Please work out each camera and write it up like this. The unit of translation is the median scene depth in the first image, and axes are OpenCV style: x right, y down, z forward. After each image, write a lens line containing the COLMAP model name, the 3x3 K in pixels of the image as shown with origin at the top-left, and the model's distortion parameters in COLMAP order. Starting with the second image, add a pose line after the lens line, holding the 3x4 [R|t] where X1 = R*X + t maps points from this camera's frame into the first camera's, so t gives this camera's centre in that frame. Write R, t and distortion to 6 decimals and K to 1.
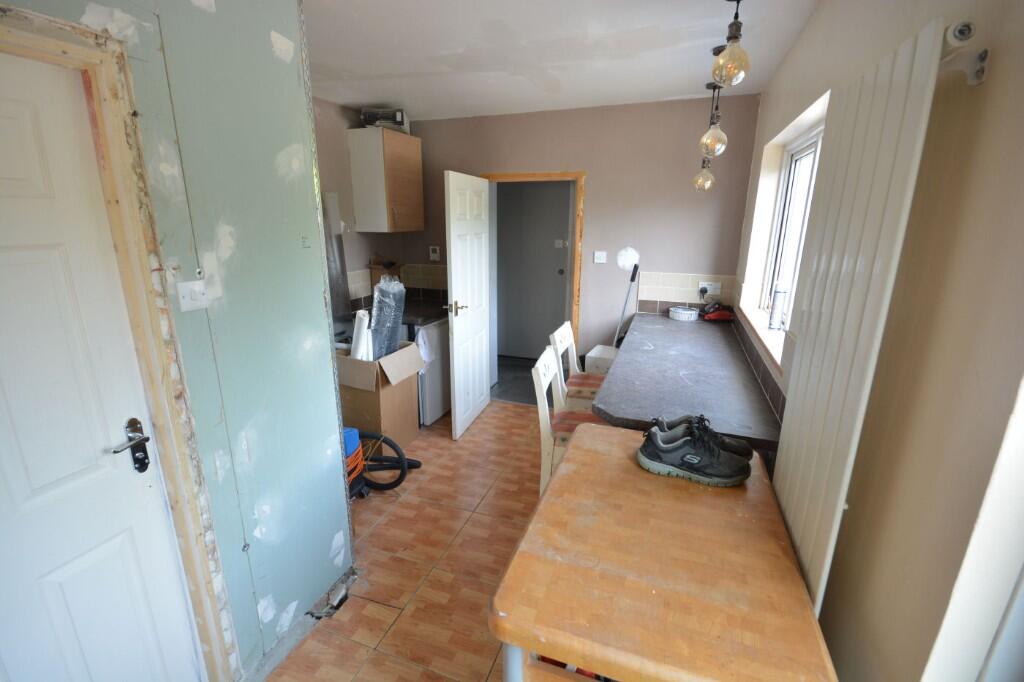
lens RADIAL K [[451.6, 0, 510.0], [0, 451.6, 339.8], [0, 0, 1]] dist [-0.004671, -0.000233]
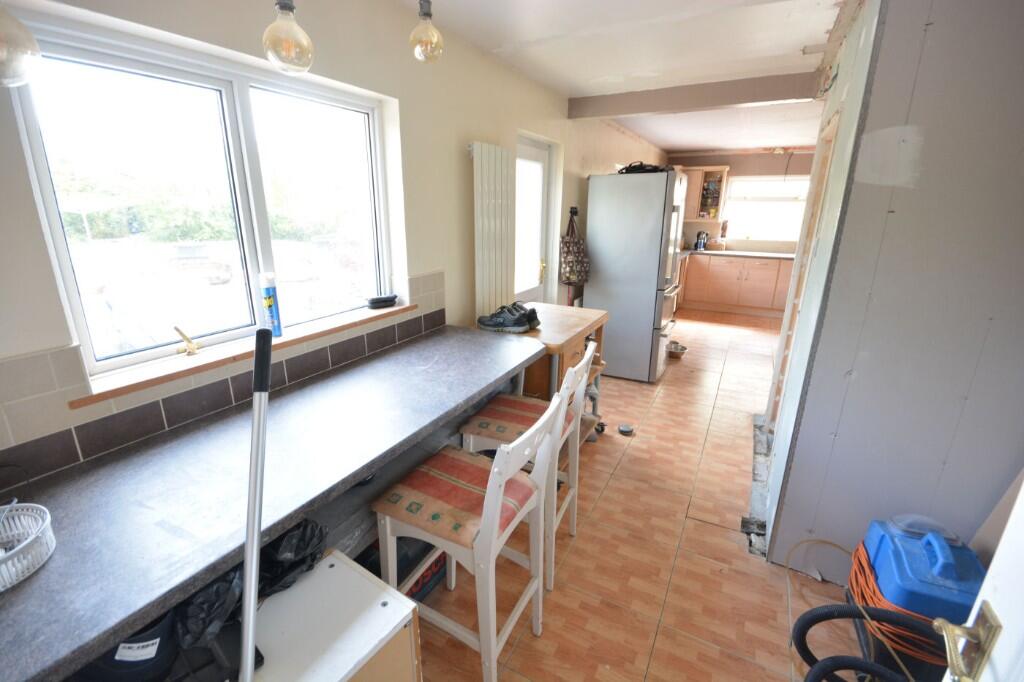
lens RADIAL K [[451.6, 0, 505.1], [0, 451.6, 340.2], [0, 0, 1]] dist [-0.004671, -0.000233]
pose [[-0.989063, -0.055242, 0.136759, 0.106023], [0.025849, 0.847939, 0.529463, -0.453851], [-0.145212, 0.527207, -0.837237, 1.744812]]
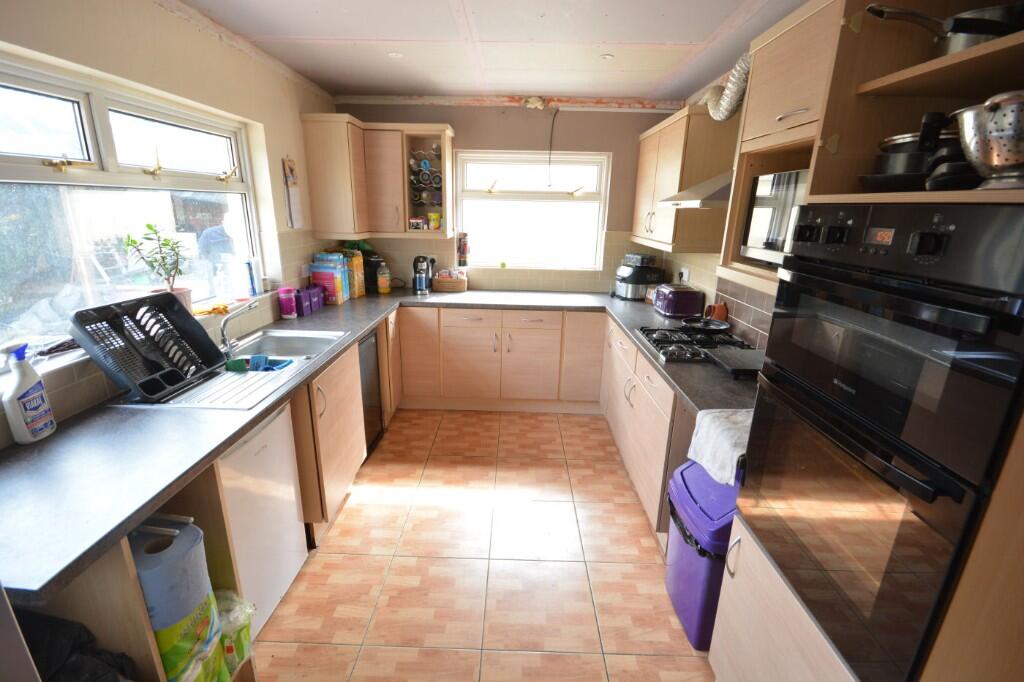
lens RADIAL K [[451.6, 0, 513.6], [0, 451.6, 342.5], [0, 0, 1]] dist [-0.004671, -0.000233]
pose [[-0.944520, 0.071256, -0.320631, -0.013085], [-0.109696, 0.851697, 0.512425, -0.370277], [0.309594, 0.519168, -0.796628, 1.437931]]
